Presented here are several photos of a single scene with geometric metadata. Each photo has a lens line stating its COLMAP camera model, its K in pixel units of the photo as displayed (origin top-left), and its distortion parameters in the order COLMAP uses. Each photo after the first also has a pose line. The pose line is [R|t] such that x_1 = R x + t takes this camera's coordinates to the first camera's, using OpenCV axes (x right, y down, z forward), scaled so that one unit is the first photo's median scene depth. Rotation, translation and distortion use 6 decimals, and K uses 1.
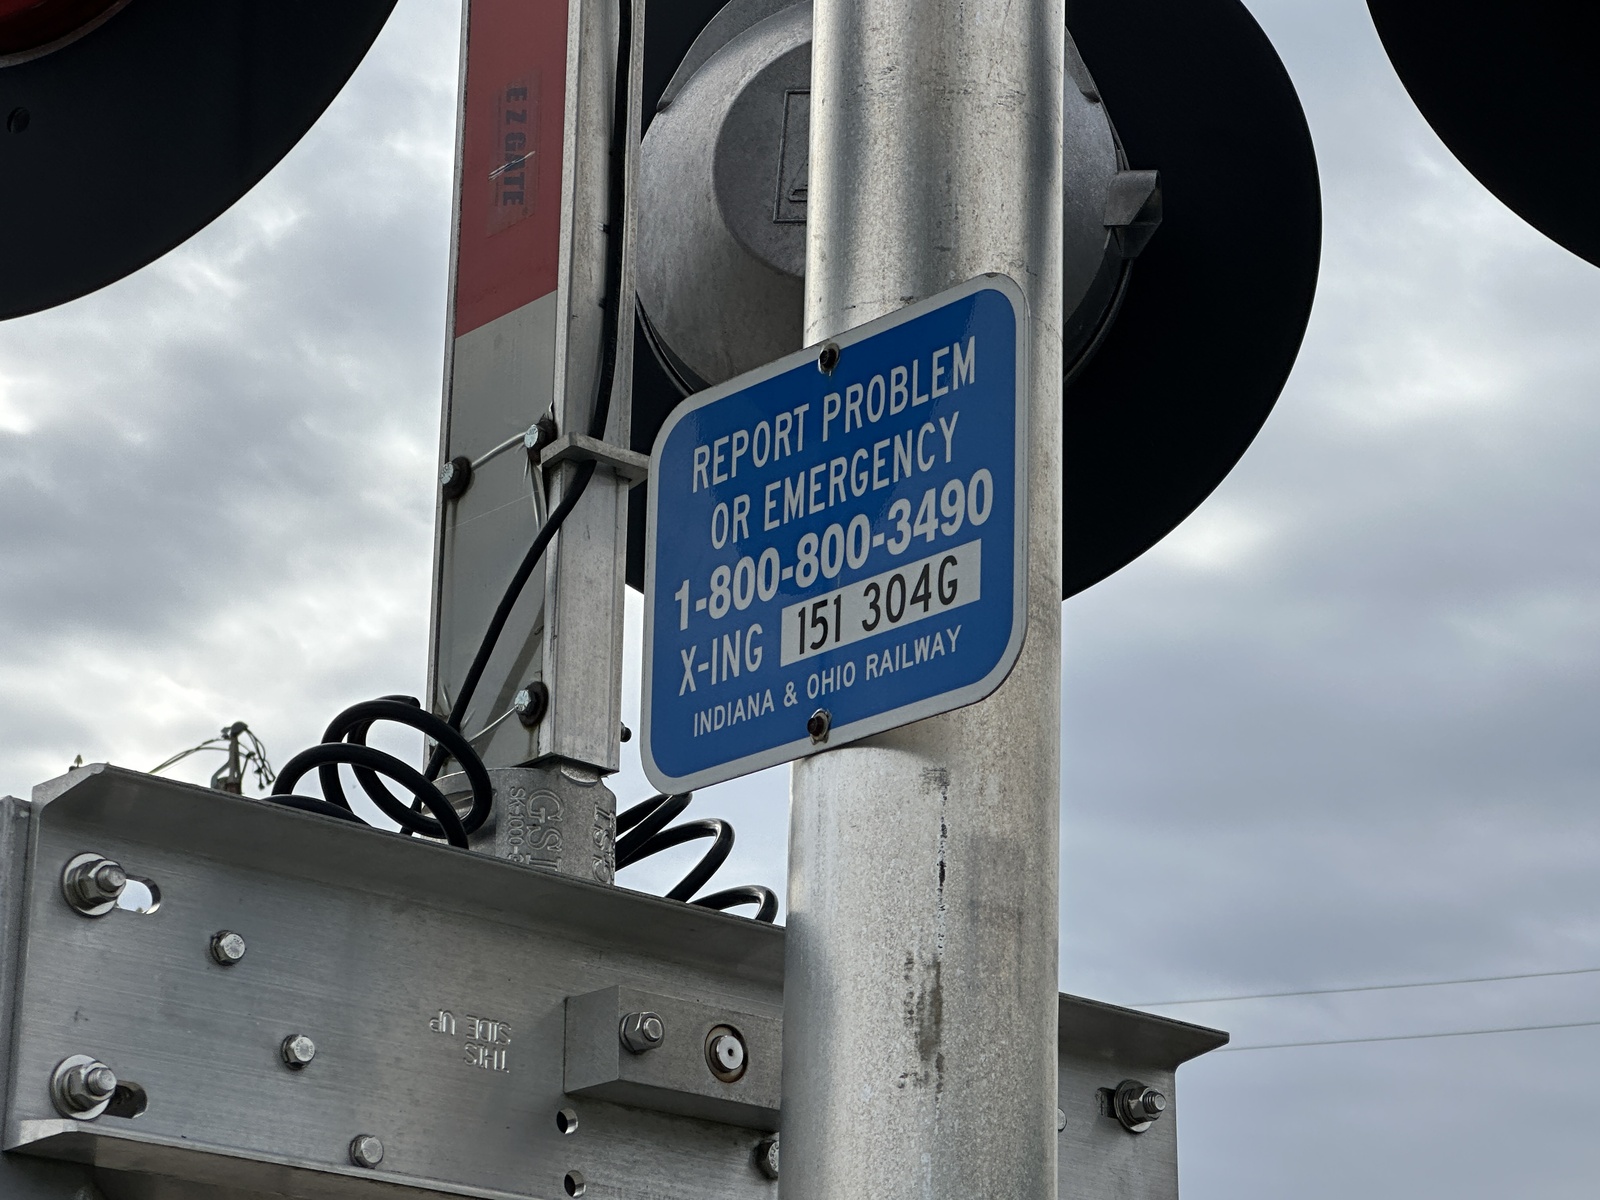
lens RADIAL K [[3862.7, 0, 800.0], [0, 3862.7, 600.0], [0, 0, 1]] dist [-0.165383, 0.627601]
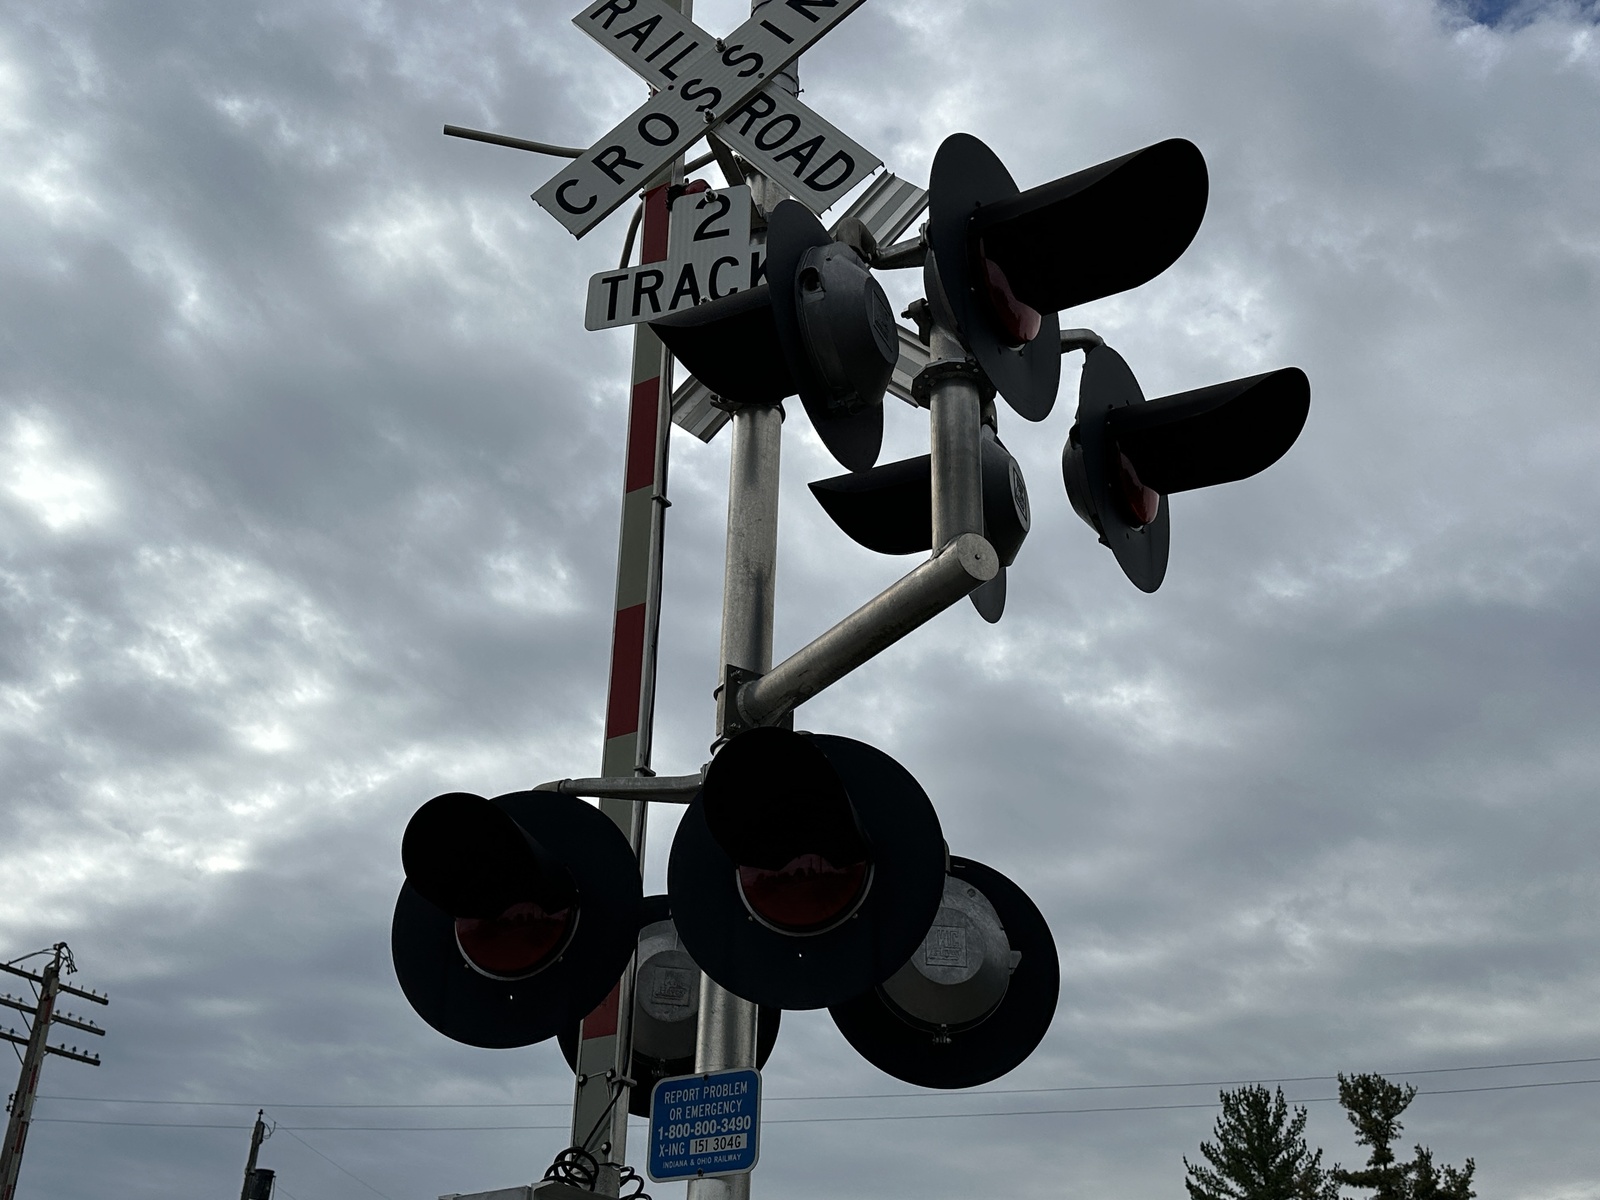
lens RADIAL K [[1621.7, 0, 800.0], [0, 1621.7, 600.0], [0, 0, 1]] dist [0.198195, -0.407853]
pose [[0.952300, 0.145488, 0.268250, -0.470146], [-0.094219, 0.976266, -0.195005, -0.238576], [-0.290254, 0.160429, 0.943406, -0.865068]]
